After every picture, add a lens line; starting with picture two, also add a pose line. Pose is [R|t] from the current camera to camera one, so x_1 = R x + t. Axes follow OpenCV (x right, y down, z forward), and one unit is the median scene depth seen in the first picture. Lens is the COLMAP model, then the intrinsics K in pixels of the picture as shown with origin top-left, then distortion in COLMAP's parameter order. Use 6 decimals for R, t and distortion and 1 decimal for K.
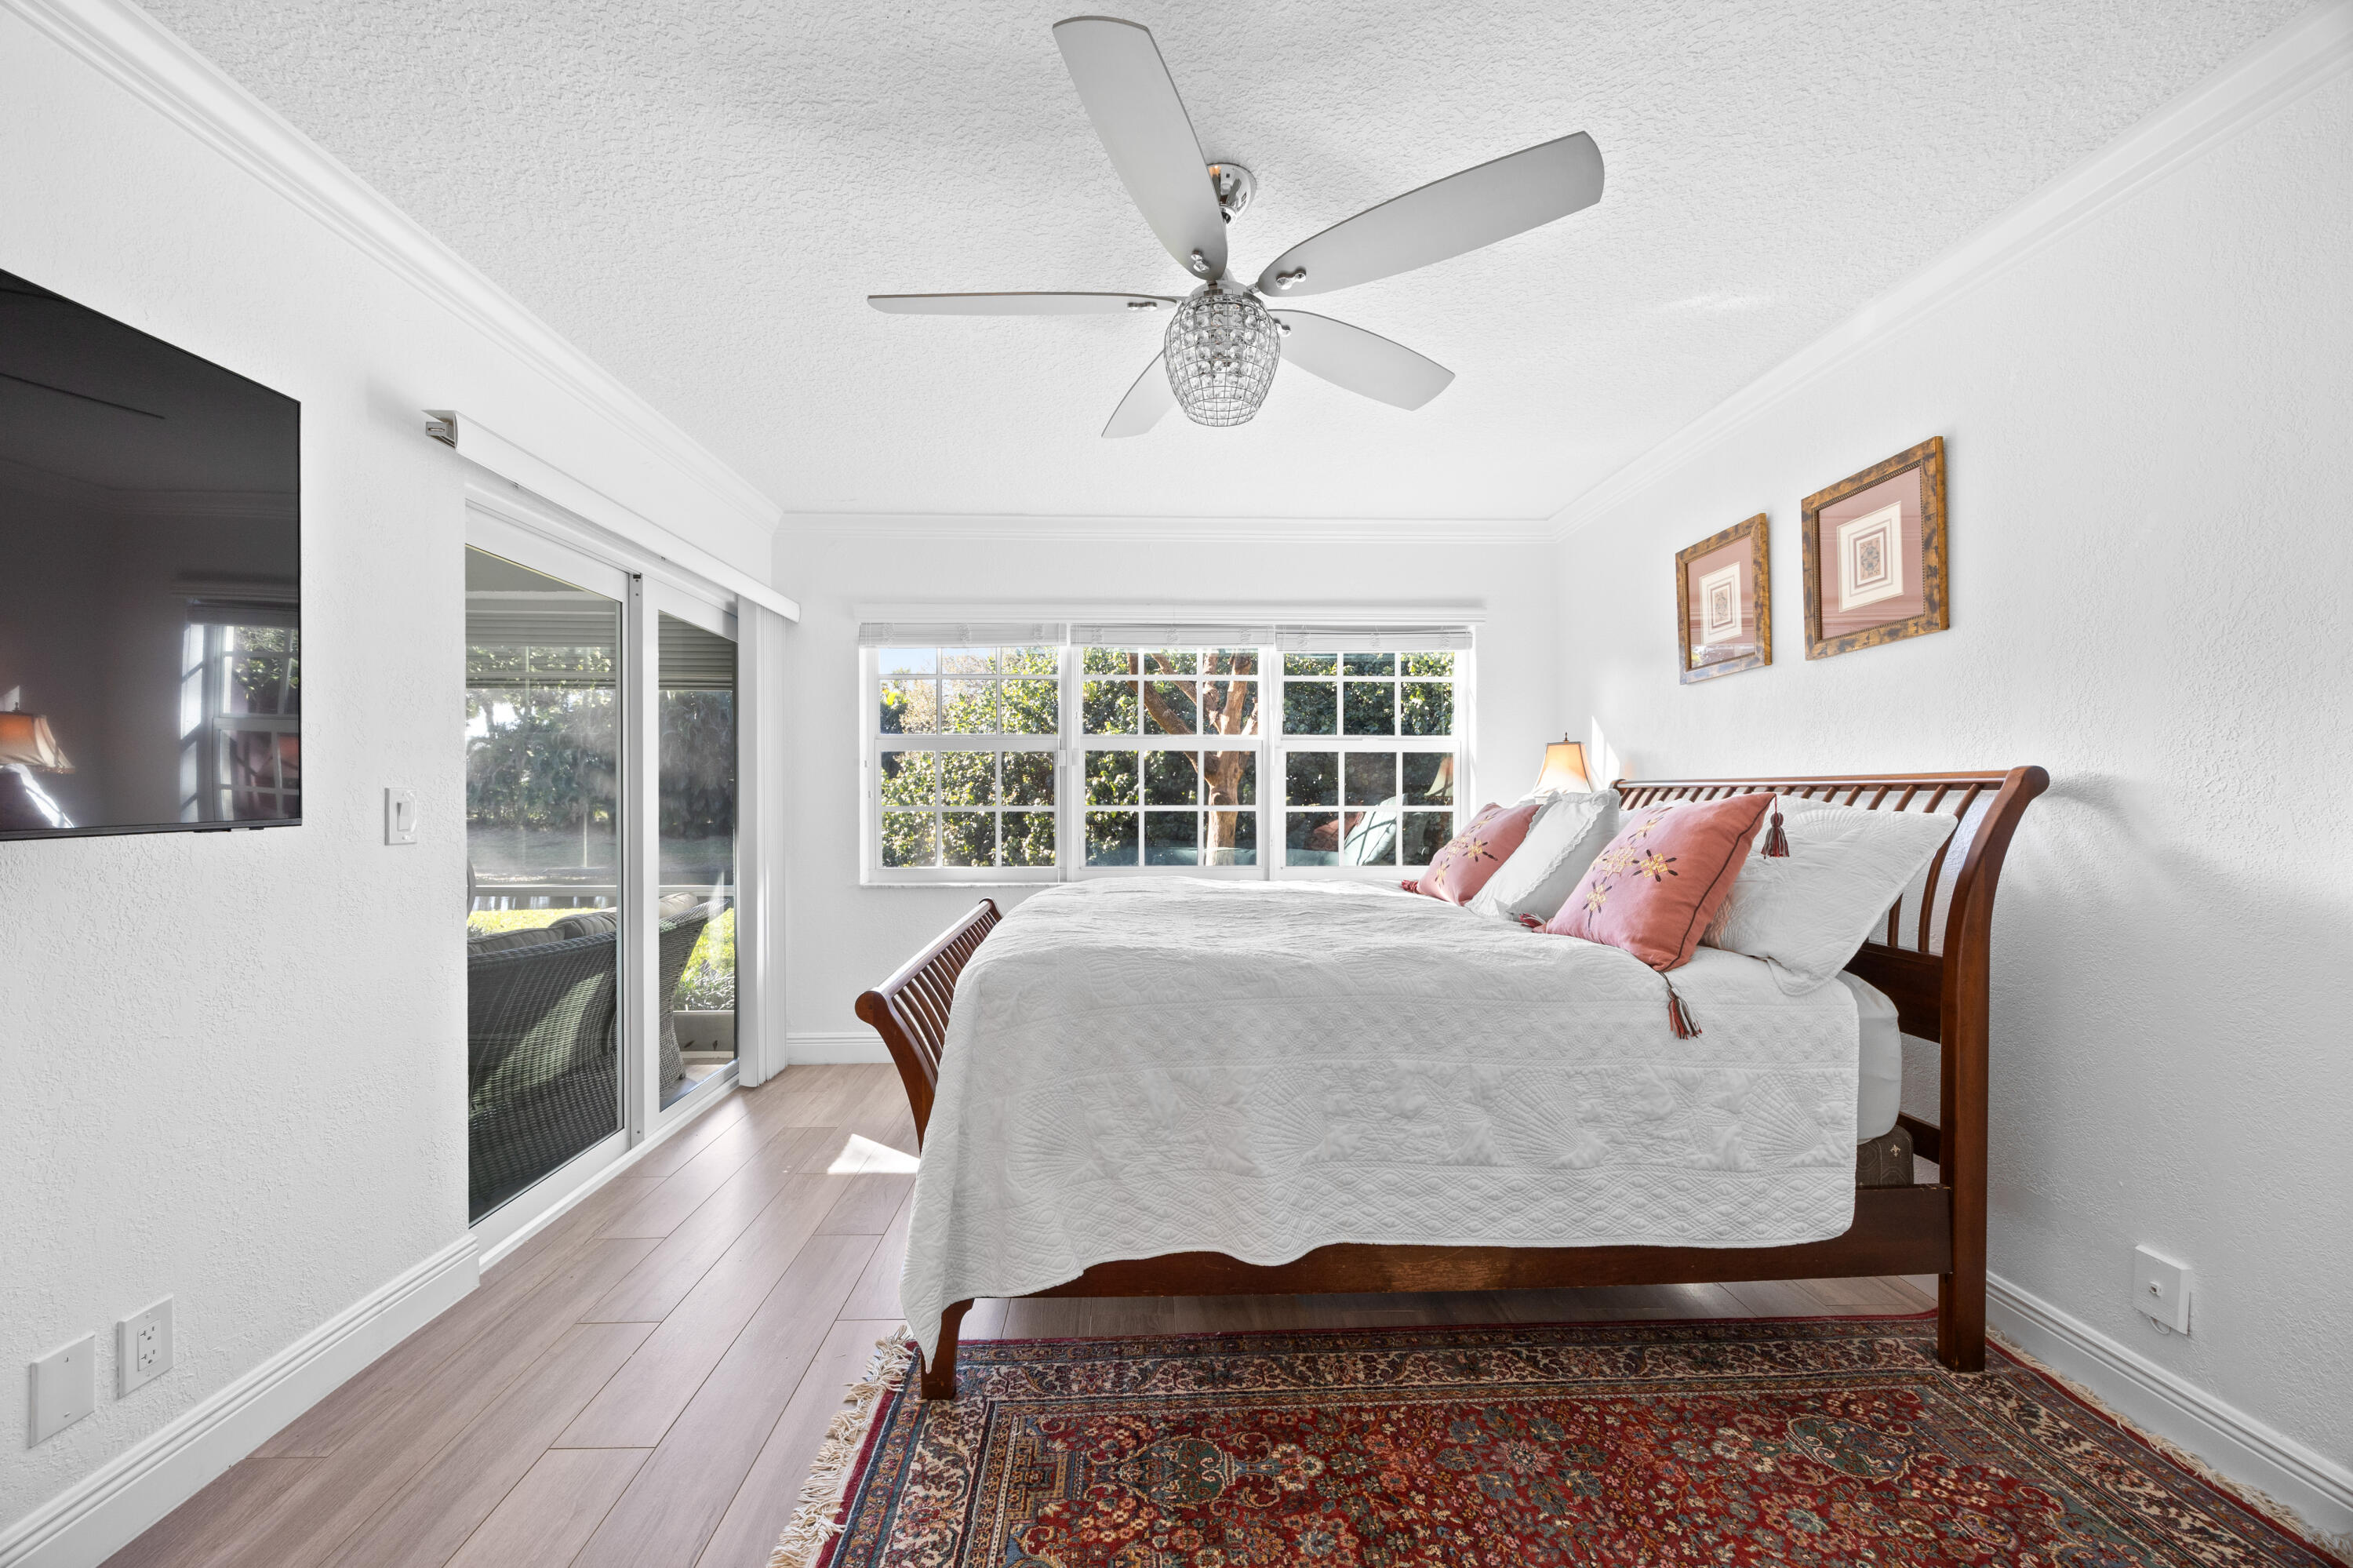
lens RADIAL K [[892.5, 0, 1175.2], [0, 892.5, 792.9], [0, 0, 1]] dist [-0.002329, 0.000380]
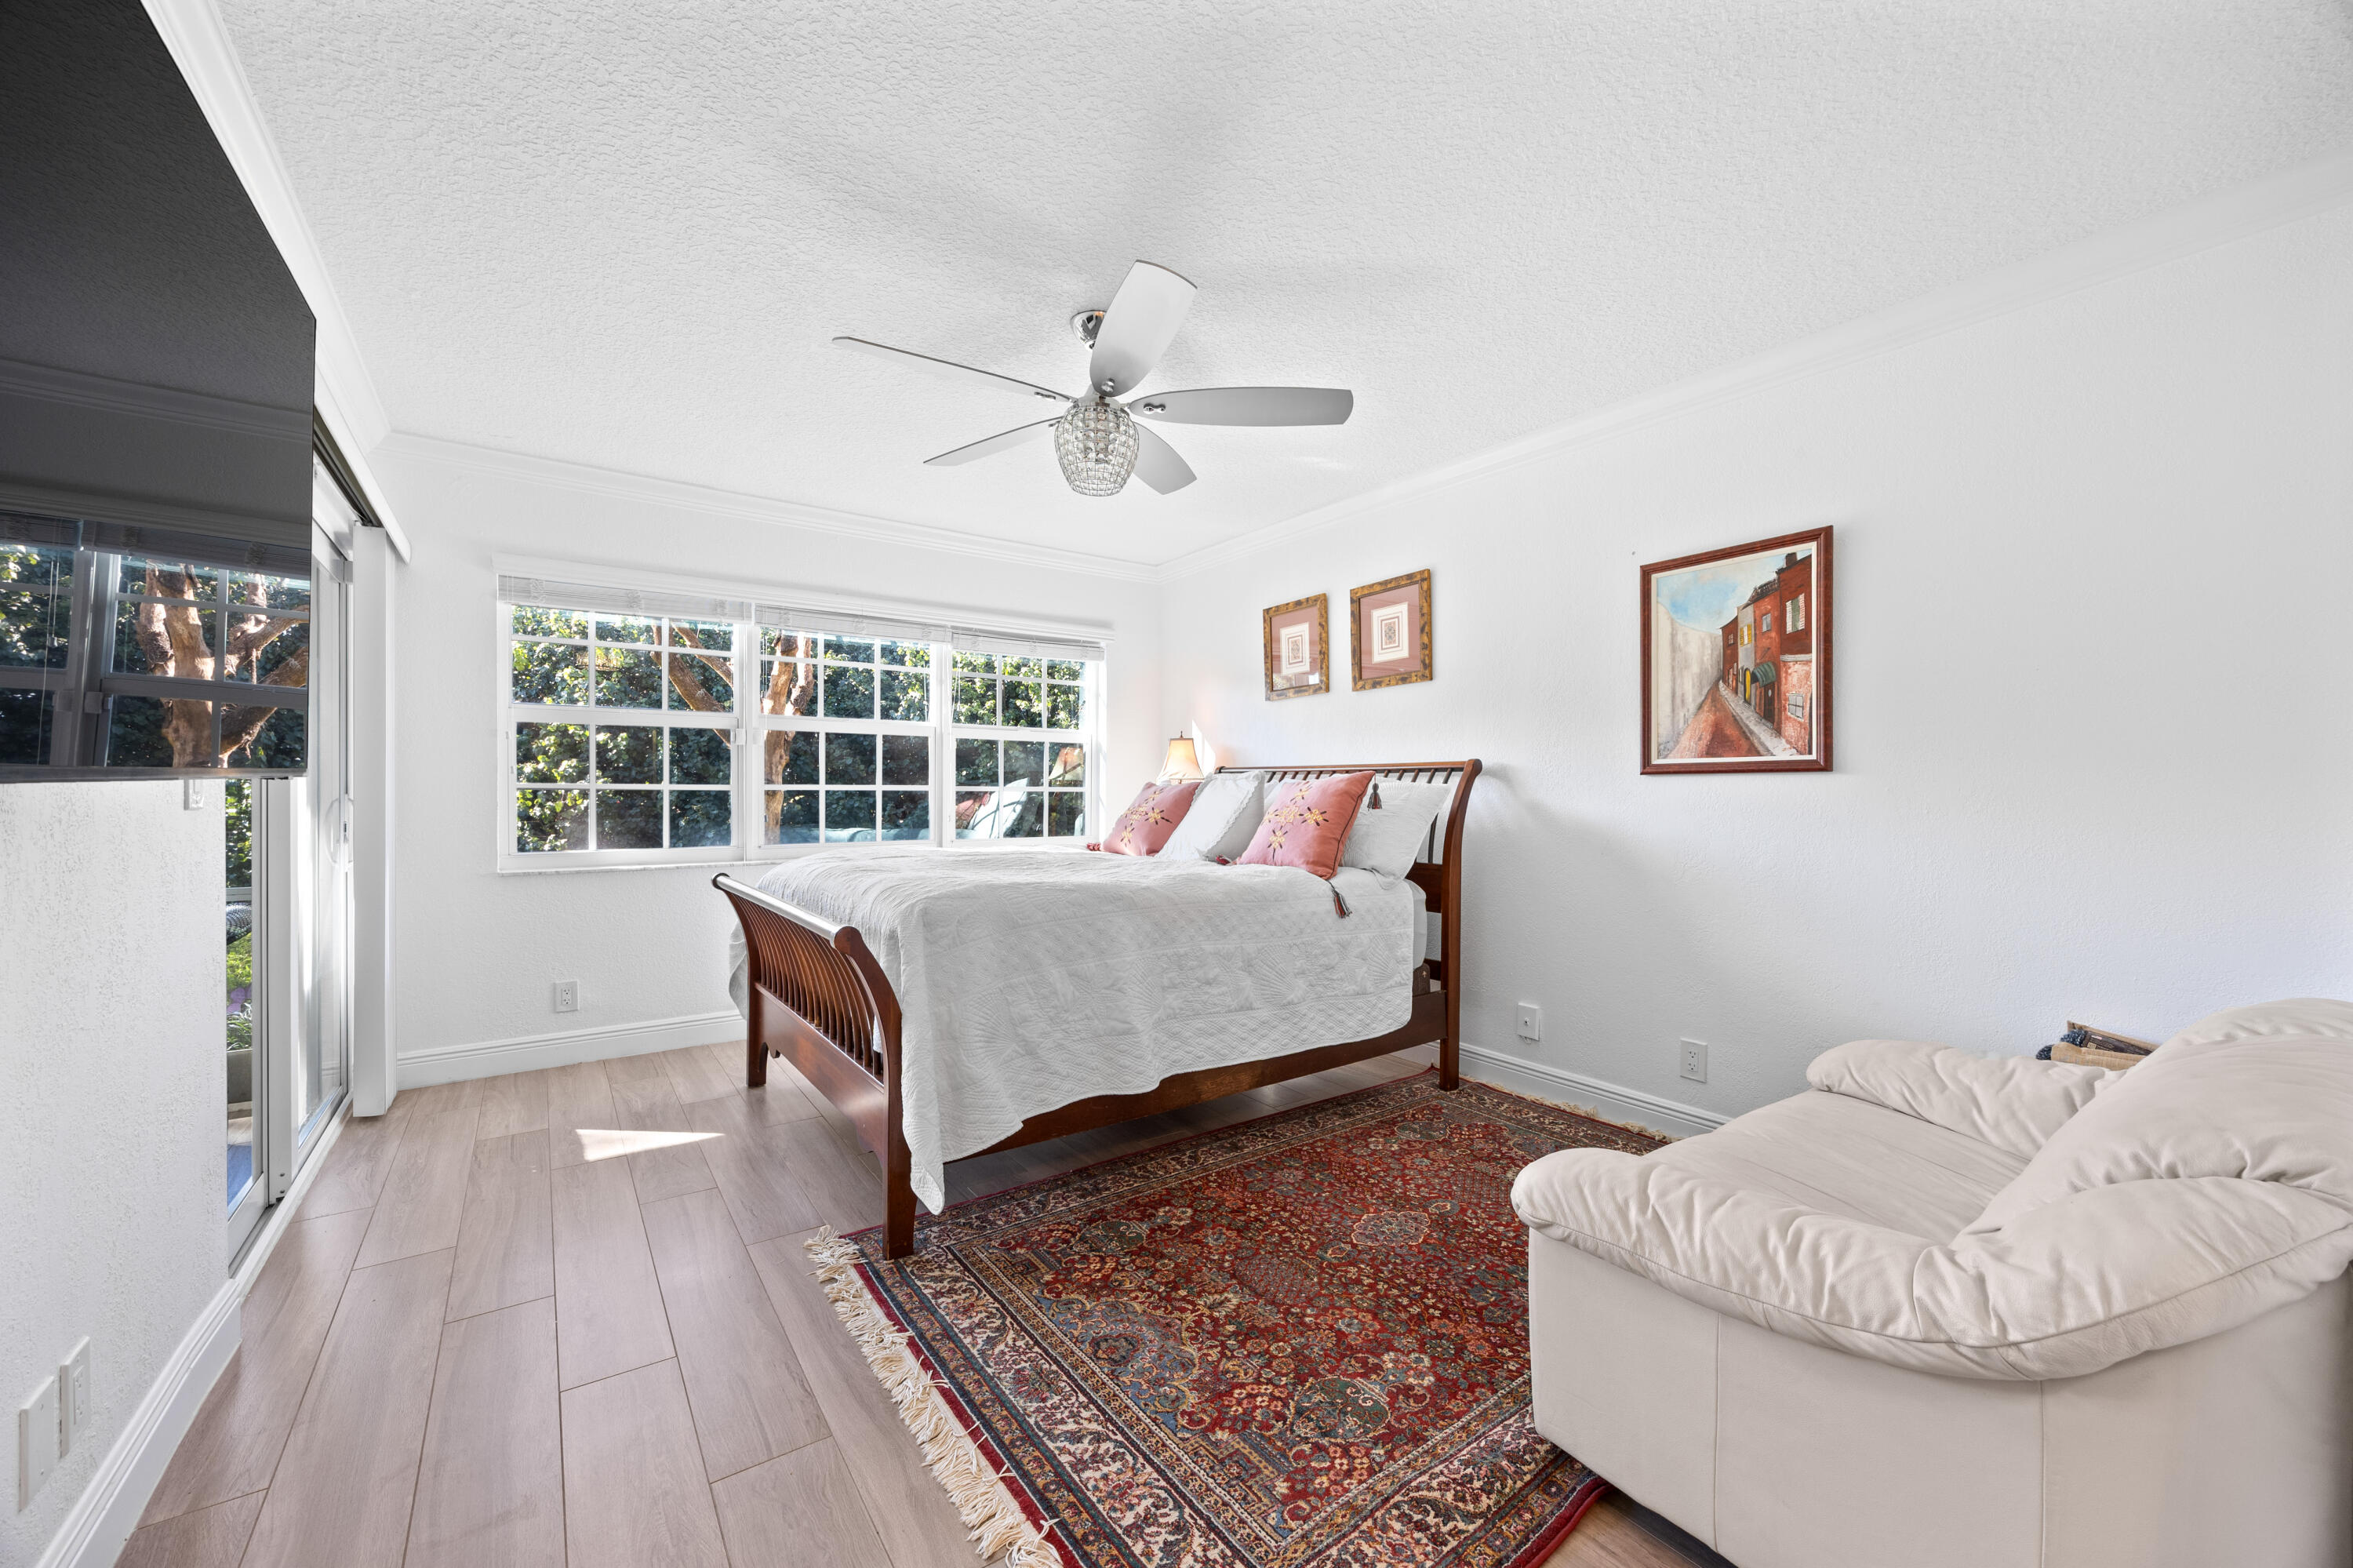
lens RADIAL K [[892.5, 0, 1172.7], [0, 892.5, 786.2], [0, 0, 1]] dist [-0.002329, 0.000380]
pose [[0.835846, 0.005672, 0.548934, -0.584273], [-0.005335, 0.999983, -0.002208, 0.034012], [-0.548938, -0.001083, 0.835863, -0.206384]]
